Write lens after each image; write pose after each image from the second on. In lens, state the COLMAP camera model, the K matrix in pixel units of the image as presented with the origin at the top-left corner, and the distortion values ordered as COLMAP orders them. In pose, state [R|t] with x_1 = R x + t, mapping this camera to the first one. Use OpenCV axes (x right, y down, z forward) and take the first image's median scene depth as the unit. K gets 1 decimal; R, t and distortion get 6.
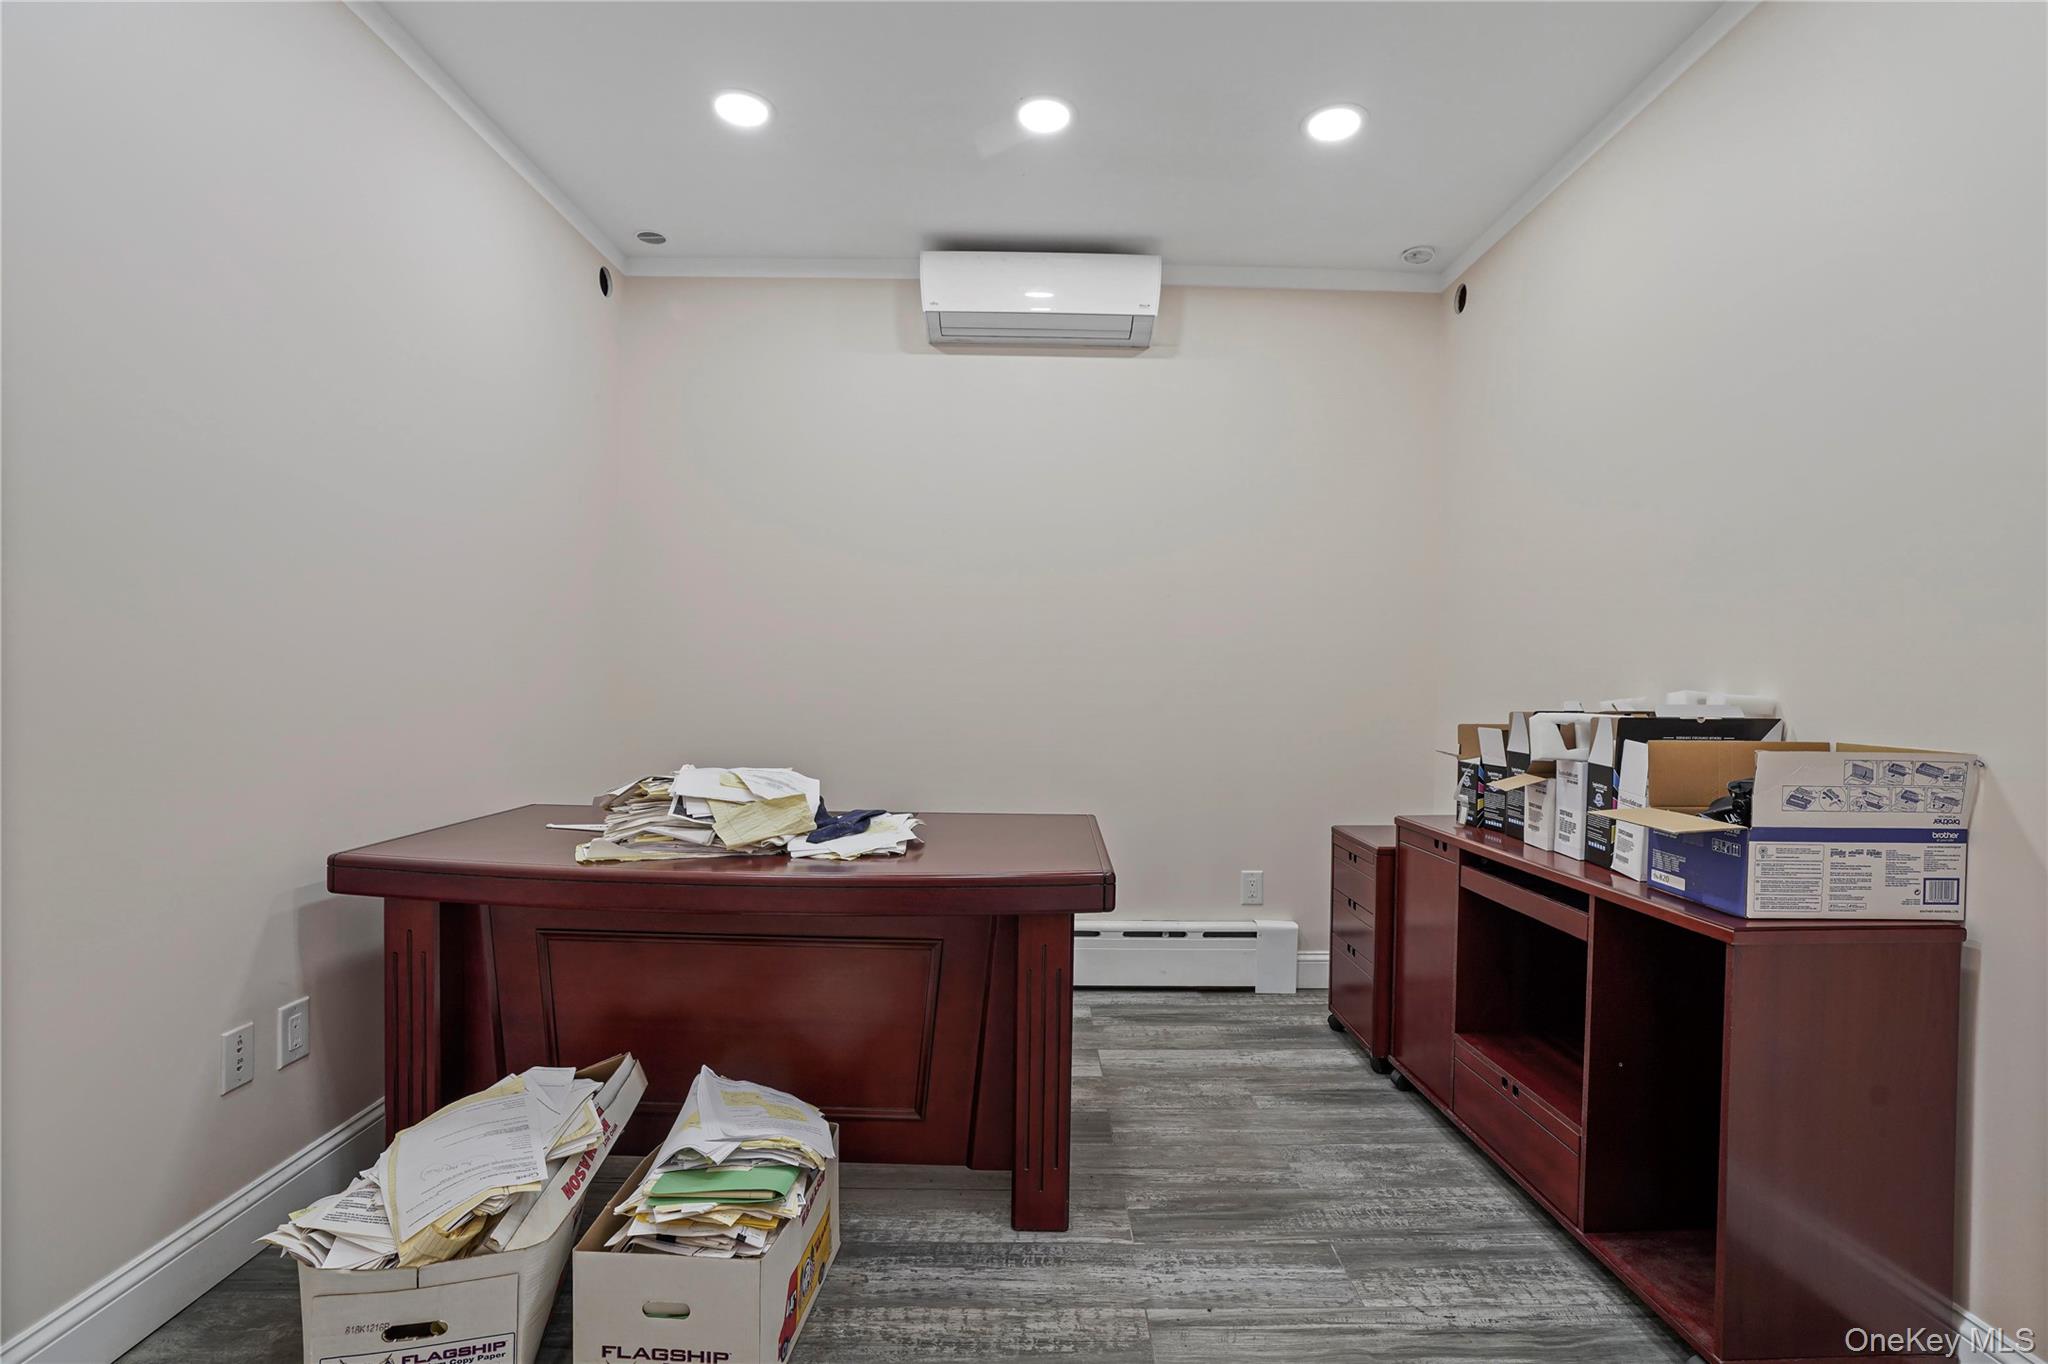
lens RADIAL K [[935.2, 0, 1043.9], [0, 935.2, 695.3], [0, 0, 1]] dist [-0.048202, 0.023661]
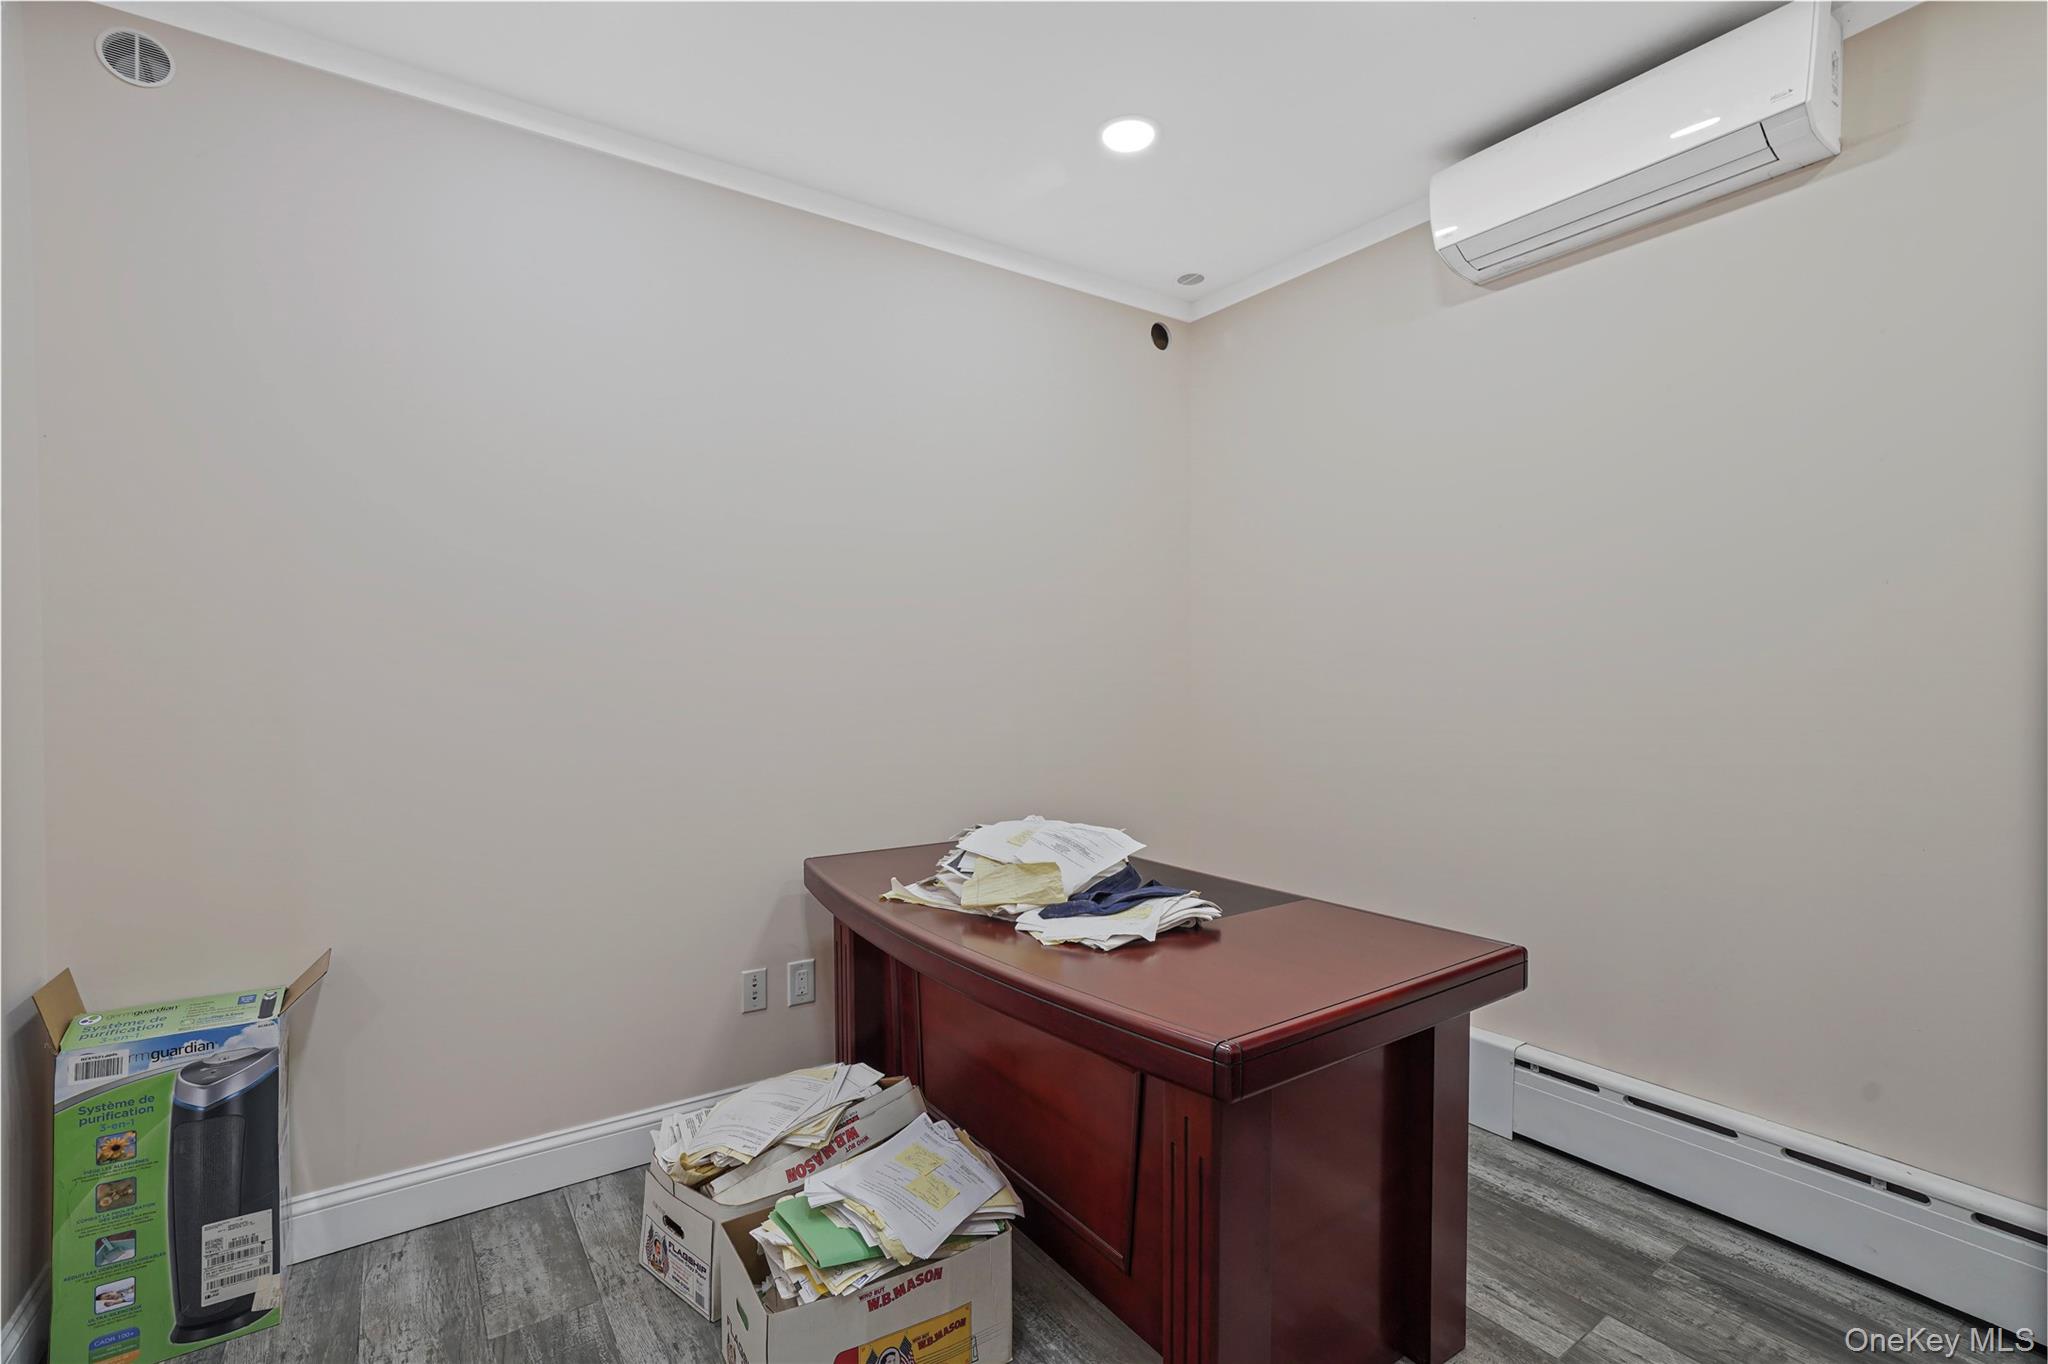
lens RADIAL K [[935.2, 0, 1043.9], [0, 935.2, 695.3], [0, 0, 1]] dist [-0.048202, 0.023661]
pose [[0.571791, -0.000084, -0.820399, 0.532477], [-0.004285, 0.999986, -0.003089, -0.061671], [0.820388, 0.005282, 0.571783, 0.488153]]
